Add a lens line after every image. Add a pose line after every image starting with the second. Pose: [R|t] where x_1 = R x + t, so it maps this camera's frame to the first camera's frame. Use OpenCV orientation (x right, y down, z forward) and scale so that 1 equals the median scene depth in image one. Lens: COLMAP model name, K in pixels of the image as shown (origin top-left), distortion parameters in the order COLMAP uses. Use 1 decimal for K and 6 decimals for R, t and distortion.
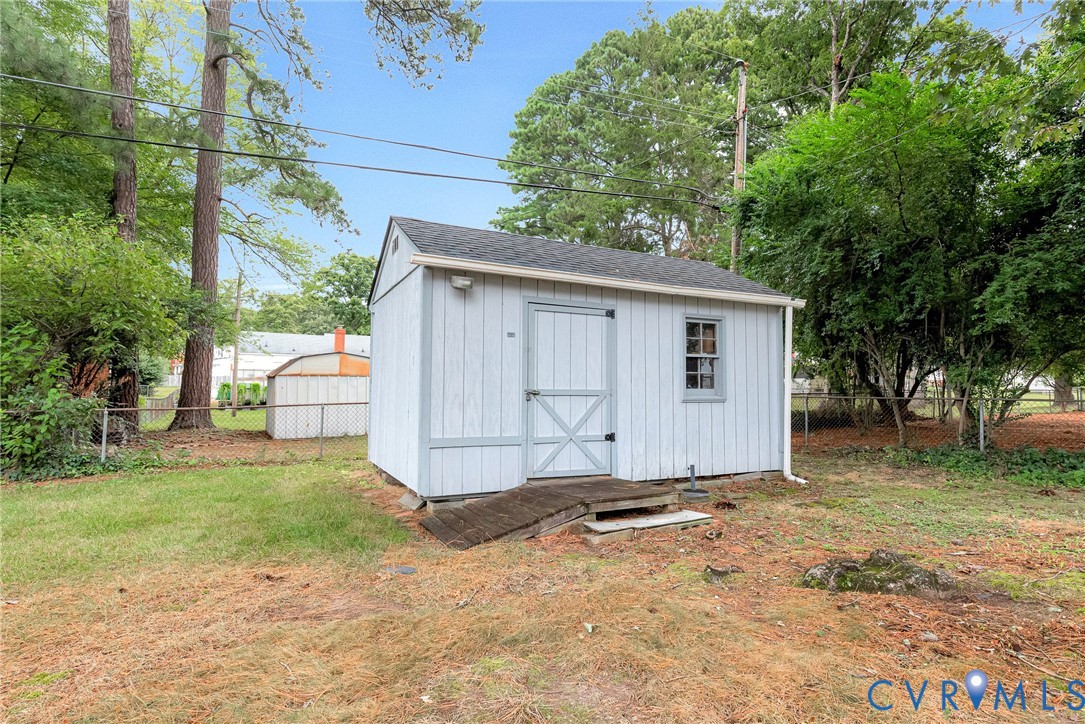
lens RADIAL K [[539.3, 0, 540.5], [0, 539.3, 387.2], [0, 0, 1]] dist [0.001959, 0.000042]
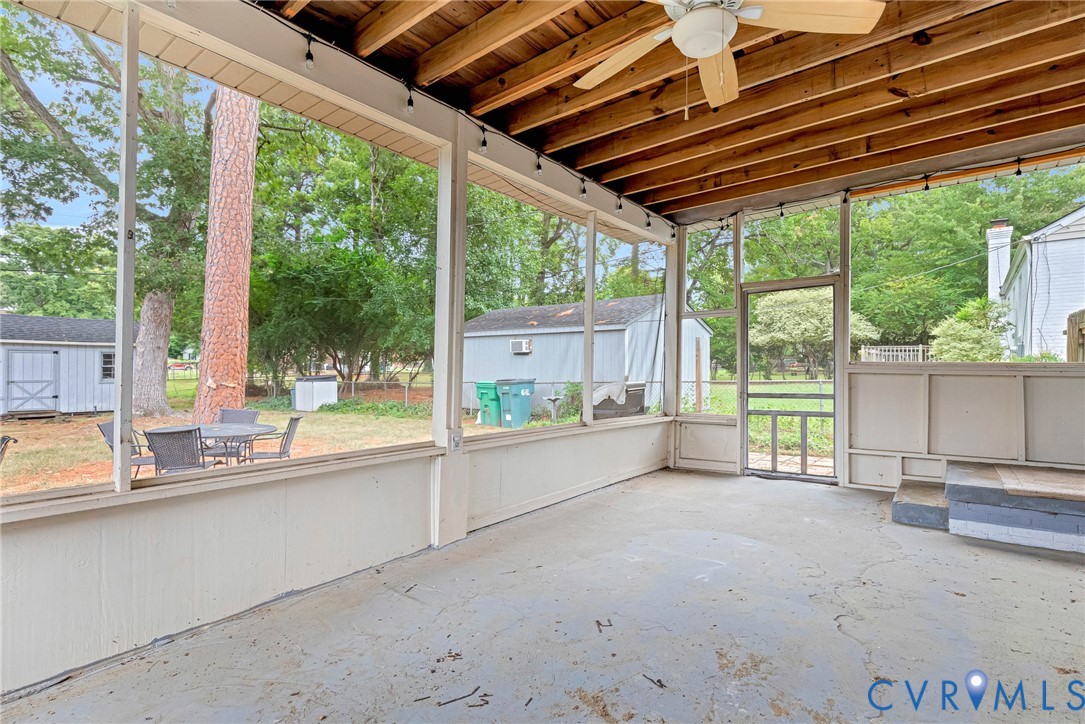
lens RADIAL K [[520.3, 0, 545.2], [0, 520.3, 365.9], [0, 0, 1]] dist [0.005226, 0.000024]
pose [[0.919642, -0.001332, 0.392756, 1.397956], [-0.001073, 0.999982, 0.005904, -0.085562], [-0.392757, -0.005850, 0.919624, -2.484840]]
